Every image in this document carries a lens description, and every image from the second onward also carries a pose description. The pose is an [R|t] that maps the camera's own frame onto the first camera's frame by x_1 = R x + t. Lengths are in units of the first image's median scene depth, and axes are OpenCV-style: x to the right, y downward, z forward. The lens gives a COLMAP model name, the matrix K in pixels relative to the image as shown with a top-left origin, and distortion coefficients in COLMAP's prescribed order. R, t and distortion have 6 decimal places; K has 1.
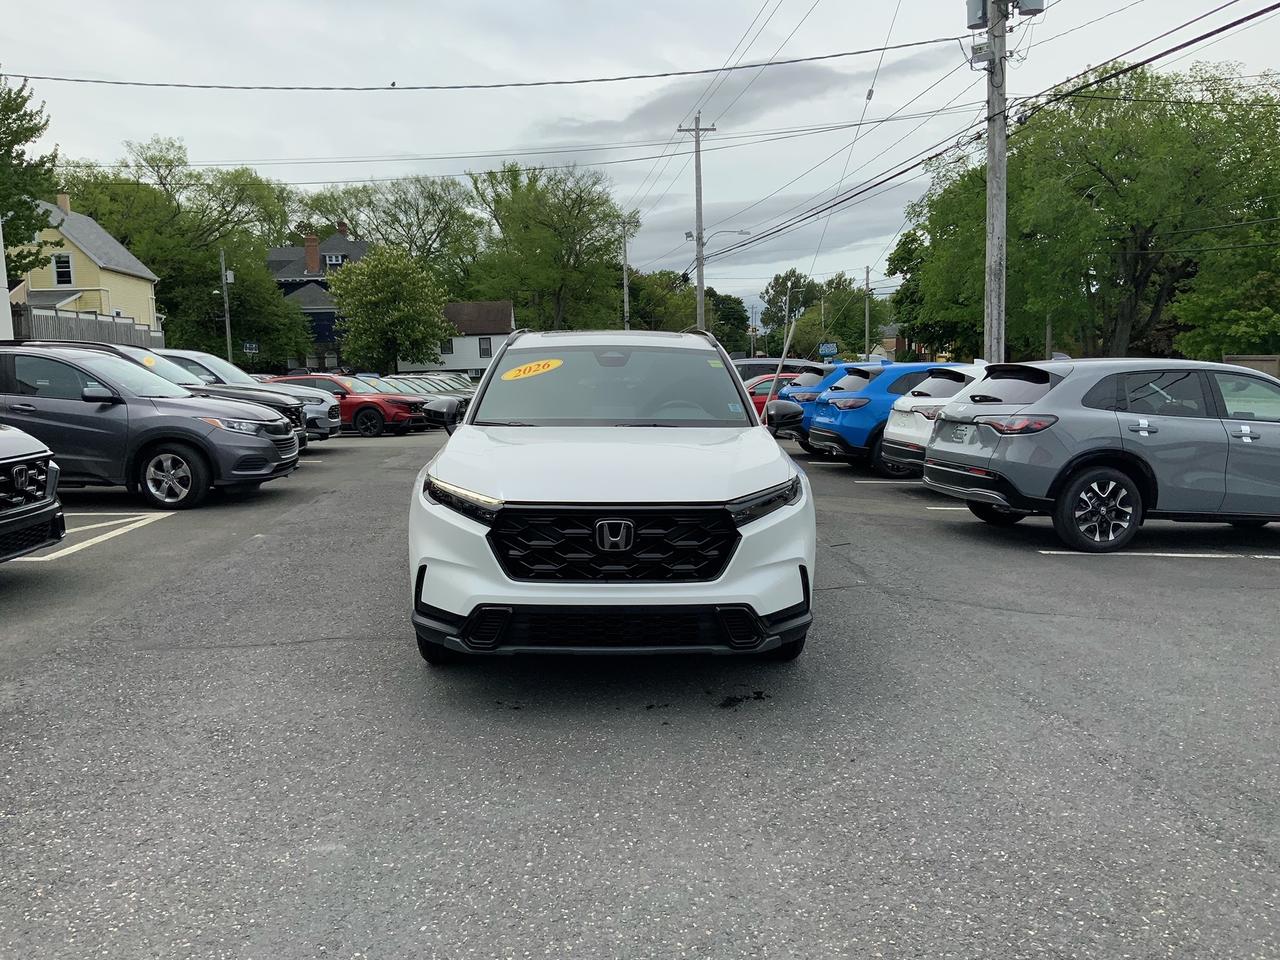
lens RADIAL K [[1107.4, 0, 622.3], [0, 1107.4, 476.3], [0, 0, 1]] dist [0.009737, -0.055708]
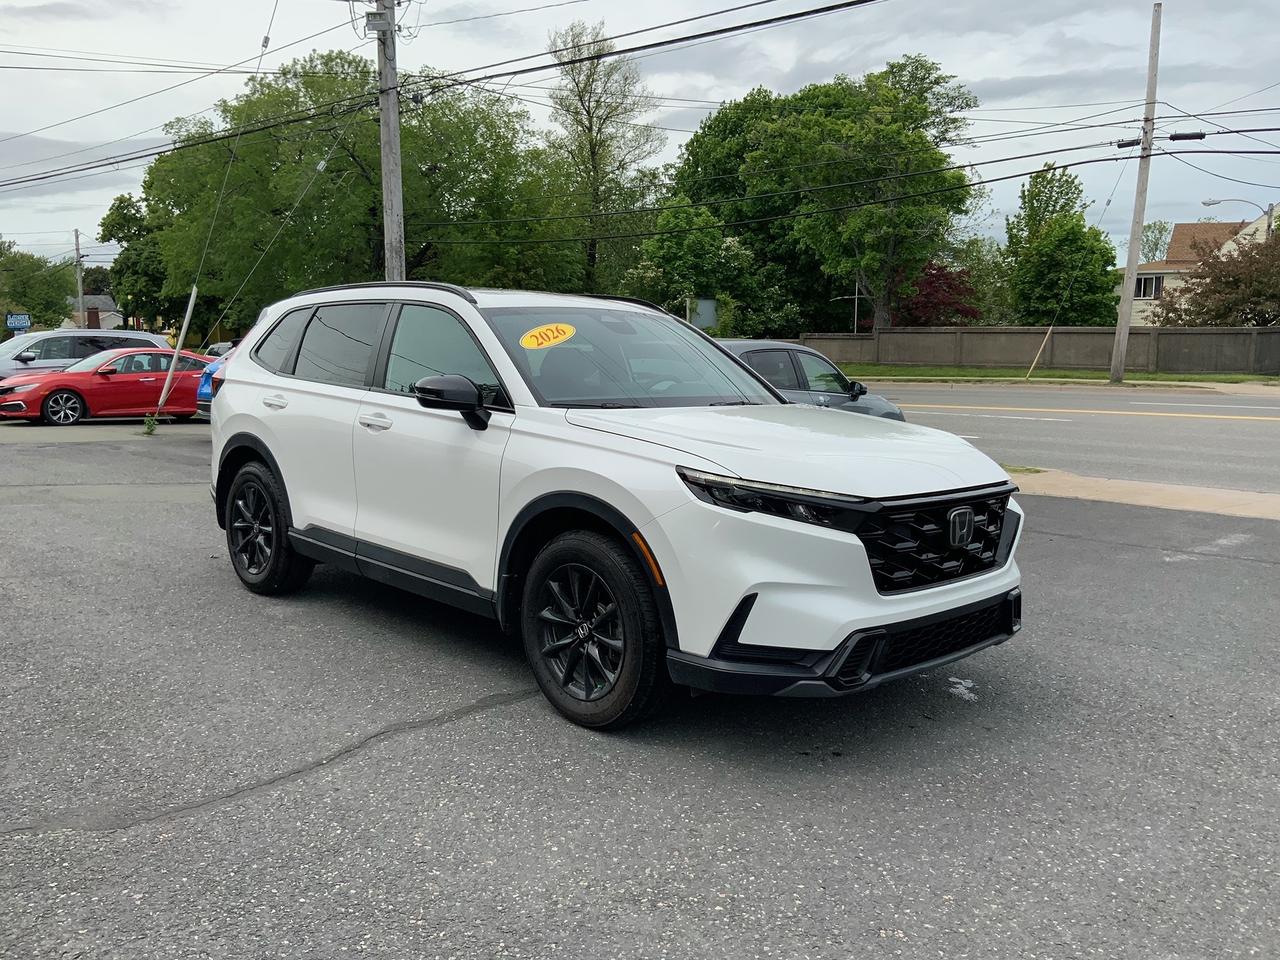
lens RADIAL K [[1092.9, 0, 634.0], [0, 1092.9, 481.4], [0, 0, 1]] dist [0.039655, -0.082396]
pose [[0.724970, -0.071039, 0.685107, -0.200794], [0.054483, 0.997465, 0.045775, -0.009554], [-0.686622, 0.004141, 0.727003, 0.138937]]
